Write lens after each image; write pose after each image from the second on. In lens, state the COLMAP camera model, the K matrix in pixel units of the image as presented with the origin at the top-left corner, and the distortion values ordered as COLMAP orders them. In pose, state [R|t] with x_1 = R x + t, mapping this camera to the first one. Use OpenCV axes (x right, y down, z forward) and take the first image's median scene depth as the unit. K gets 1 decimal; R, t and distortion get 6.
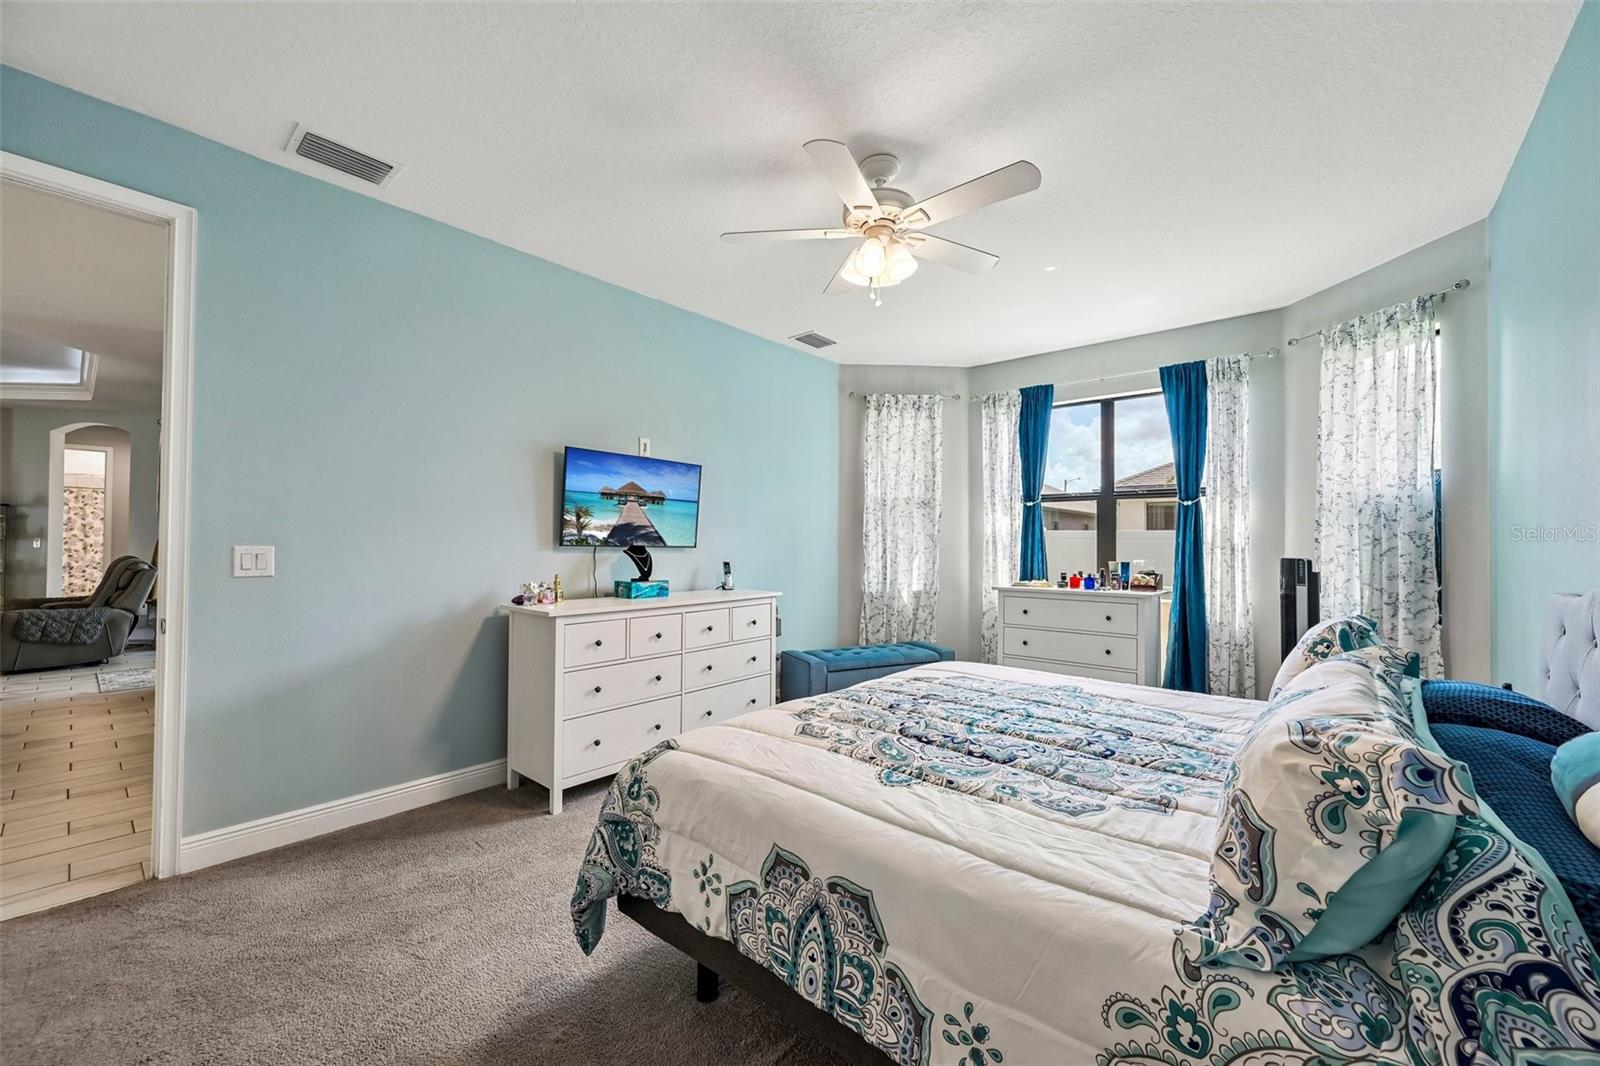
lens RADIAL K [[630.9, 0, 802.1], [0, 630.9, 533.7], [0, 0, 1]] dist [-0.001190, 0.000213]
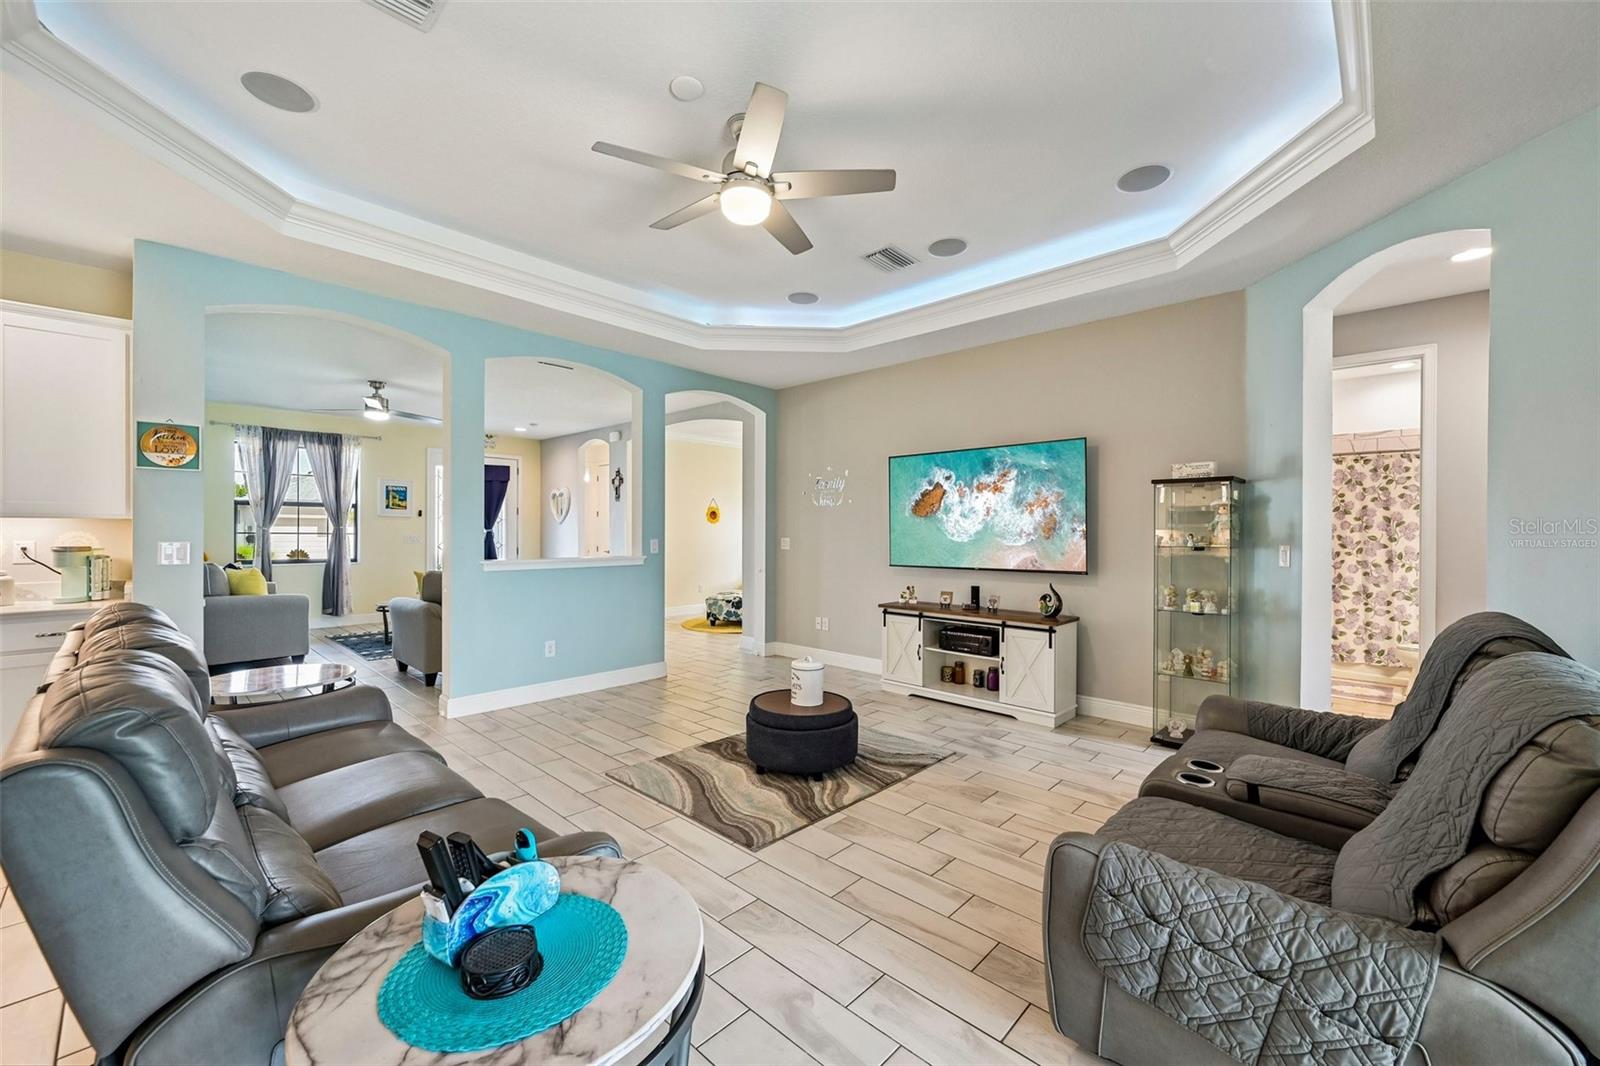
lens RADIAL K [[630.9, 0, 802.1], [0, 630.9, 533.7], [0, 0, 1]] dist [-0.001190, 0.000213]
pose [[-0.046771, -0.005112, -0.998893, -0.571561], [0.008584, 0.999948, -0.005519, -0.002246], [0.998869, -0.008833, -0.046725, 0.520140]]
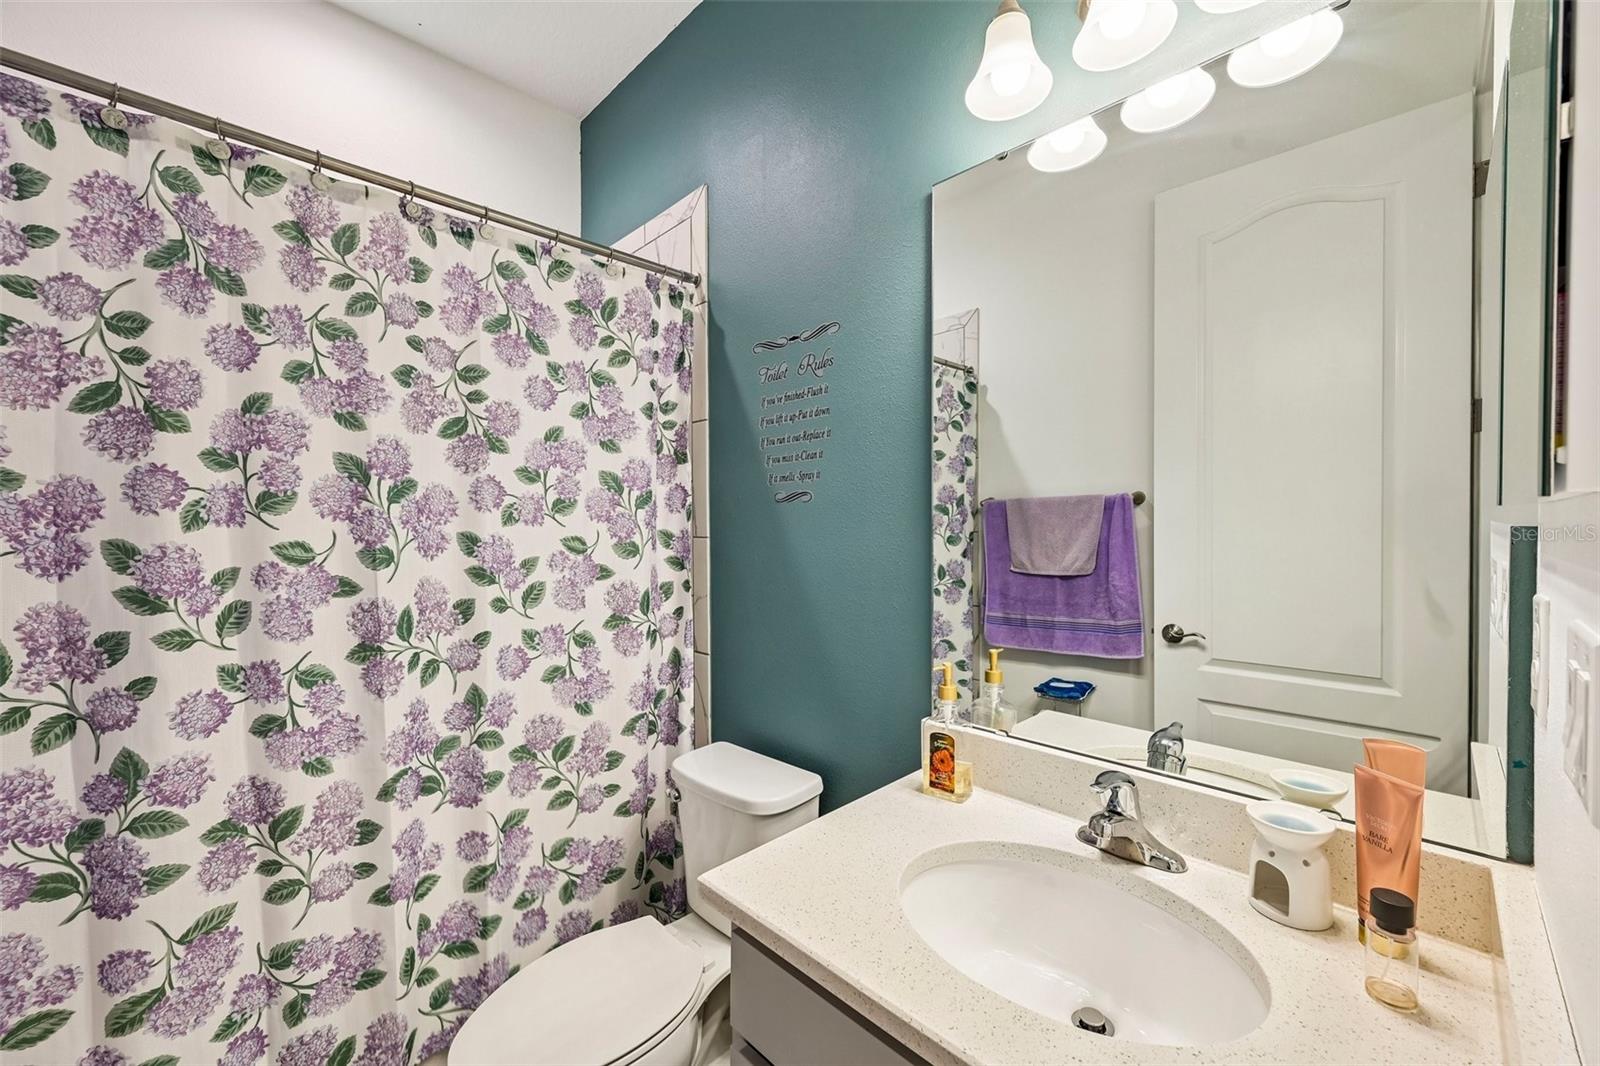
lens RADIAL K [[630.9, 0, 802.1], [0, 630.9, 533.7], [0, 0, 1]] dist [-0.001190, 0.000213]
pose [[0.996935, -0.011457, -0.077397, -1.053828], [0.013395, 0.999609, 0.024555, -0.002363], [0.077085, -0.025516, 0.996698, 0.891902]]
